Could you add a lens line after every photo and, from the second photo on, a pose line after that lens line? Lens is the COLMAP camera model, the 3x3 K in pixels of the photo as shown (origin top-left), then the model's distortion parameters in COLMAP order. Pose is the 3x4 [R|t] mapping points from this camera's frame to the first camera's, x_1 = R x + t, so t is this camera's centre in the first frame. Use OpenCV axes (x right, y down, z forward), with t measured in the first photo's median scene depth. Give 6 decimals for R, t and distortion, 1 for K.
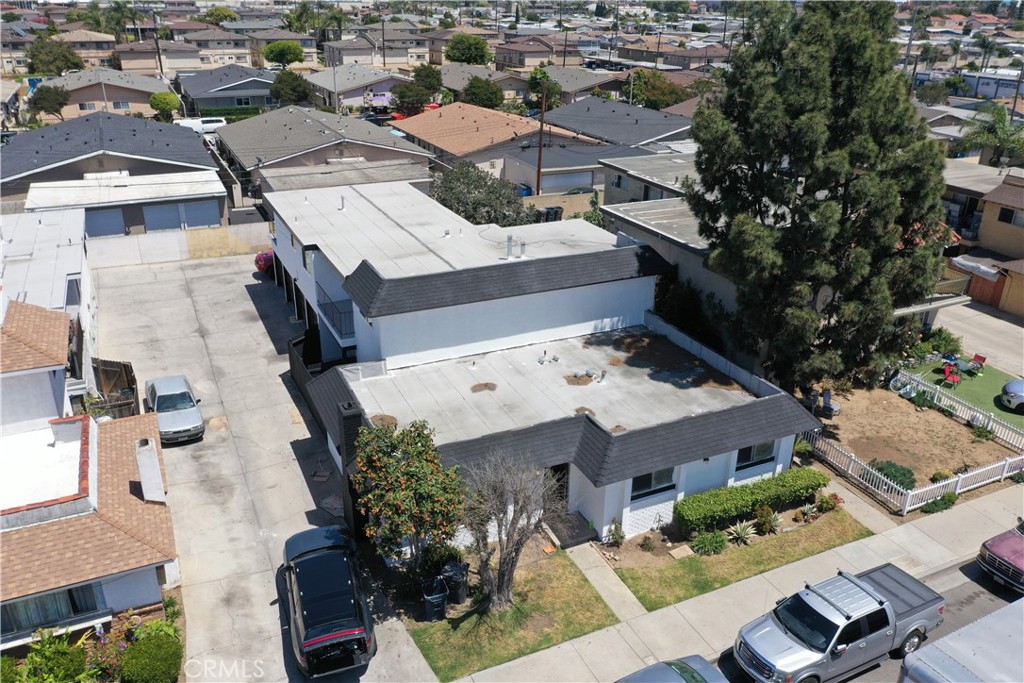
lens RADIAL K [[809.8, 0, 512.4], [0, 809.8, 344.3], [0, 0, 1]] dist [-0.000516, -0.007753]
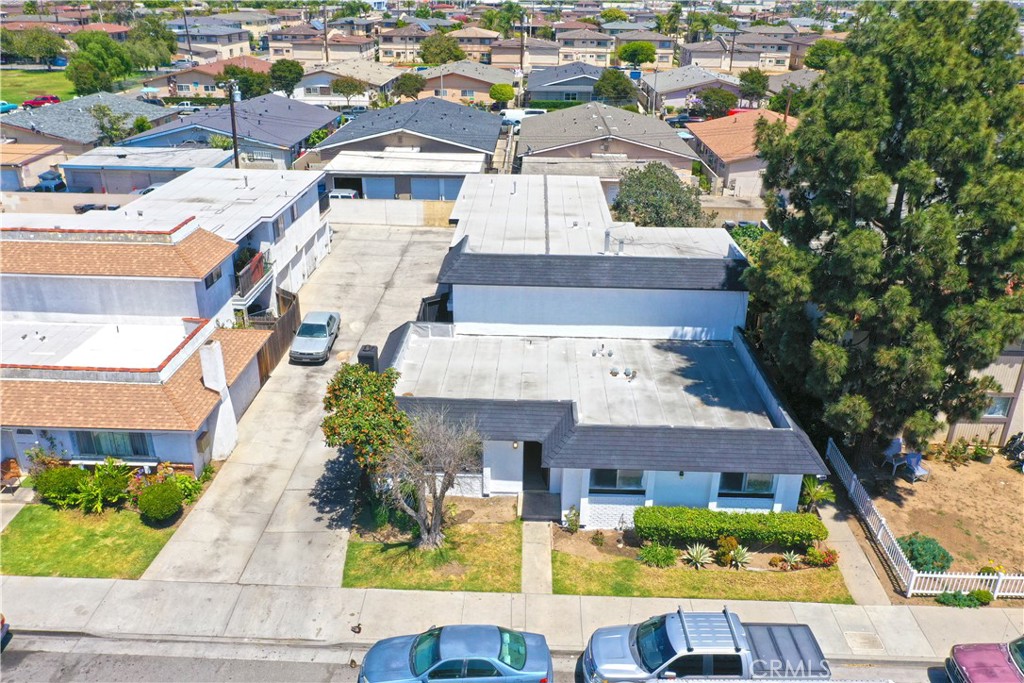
lens RADIAL K [[809.8, 0, 508.3], [0, 809.8, 338.2], [0, 0, 1]] dist [-0.000516, -0.007753]
pose [[0.889868, 0.179569, -0.419392, 0.374577], [-0.183265, 0.982548, 0.031839, -0.010657], [0.417790, 0.048527, 0.907247, 0.013774]]
